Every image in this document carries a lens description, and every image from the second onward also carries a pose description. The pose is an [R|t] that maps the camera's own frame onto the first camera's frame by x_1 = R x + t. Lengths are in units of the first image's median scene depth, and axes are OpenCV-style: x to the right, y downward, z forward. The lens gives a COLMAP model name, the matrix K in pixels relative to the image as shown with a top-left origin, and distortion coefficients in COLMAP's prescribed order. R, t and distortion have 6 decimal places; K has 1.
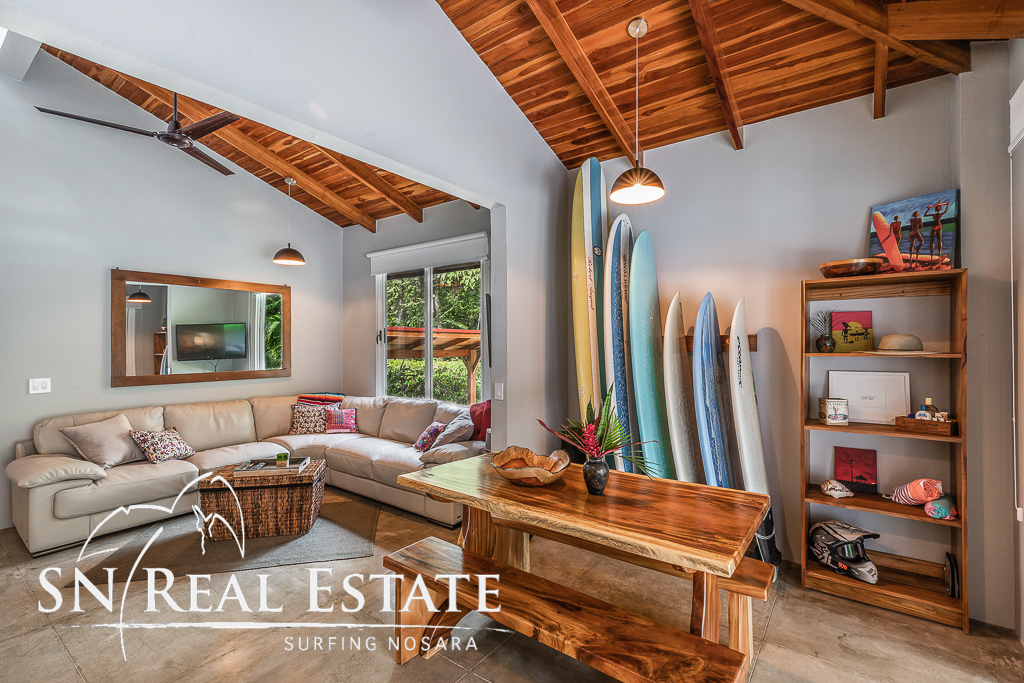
lens RADIAL K [[457.1, 0, 518.5], [0, 457.1, 342.9], [0, 0, 1]] dist [0.003548, 0.001347]
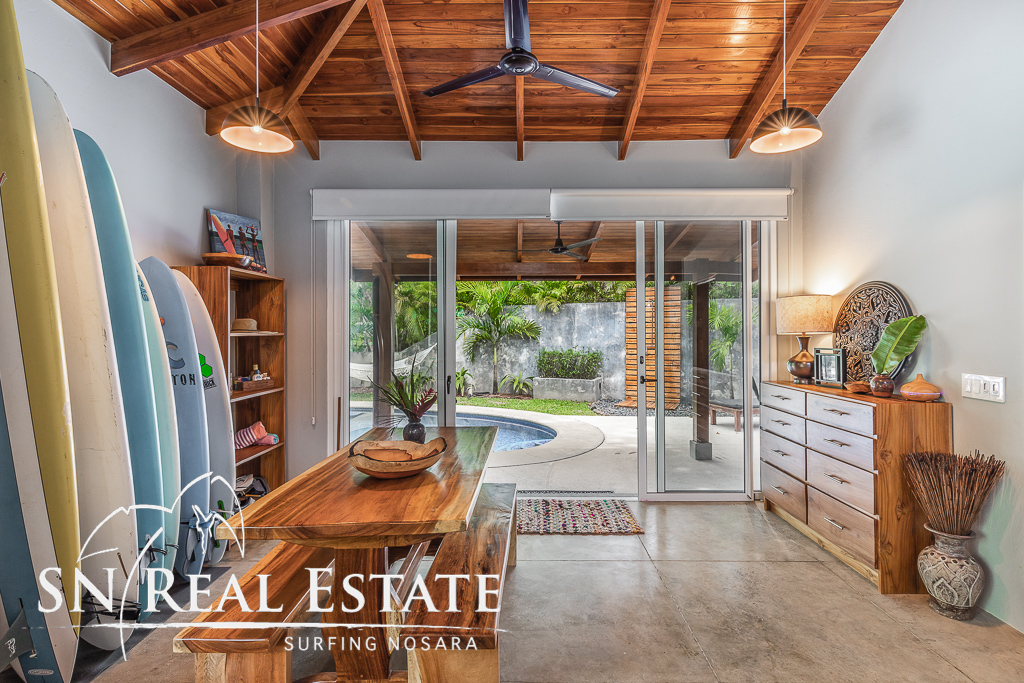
lens RADIAL K [[478.0, 0, 526.7], [0, 478.0, 331.5], [0, 0, 1]] dist [0.003896, 0.000339]
pose [[-0.589302, 0.006551, 0.807886, -0.410085], [0.001472, 0.999974, -0.007034, 0.015561], [-0.807911, -0.002956, -0.589296, 0.633986]]
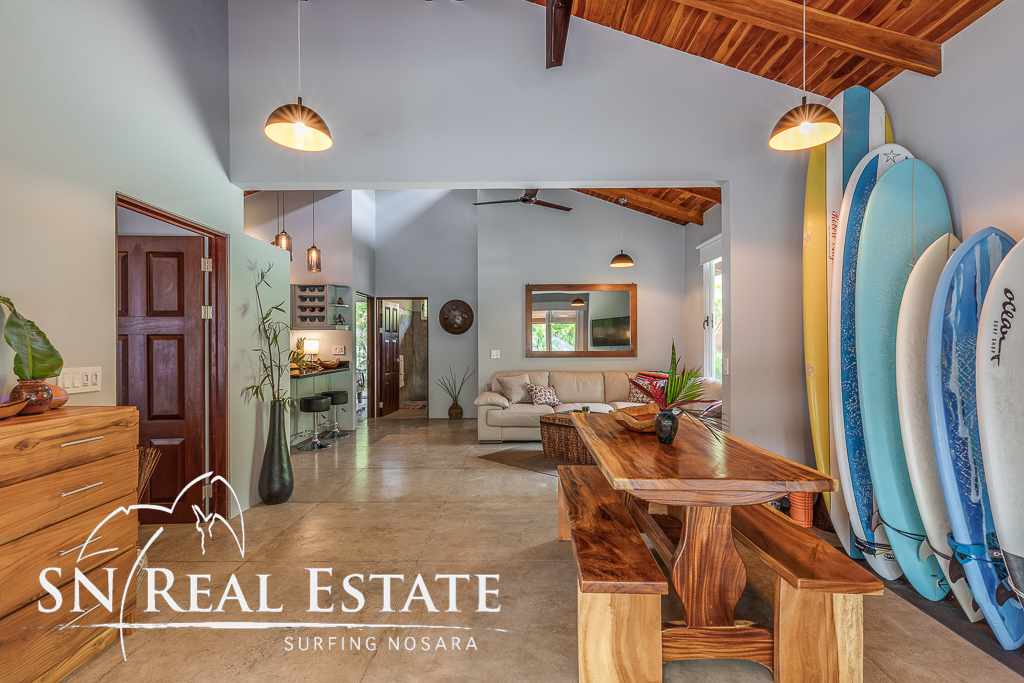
lens RADIAL K [[457.1, 0, 518.5], [0, 457.1, 342.9], [0, 0, 1]] dist [0.003548, 0.001347]
pose [[0.584590, 0.000543, -0.811329, 0.370681], [0.004603, 0.999981, 0.003986, 0.034641], [0.811316, -0.006064, 0.584576, 0.028431]]
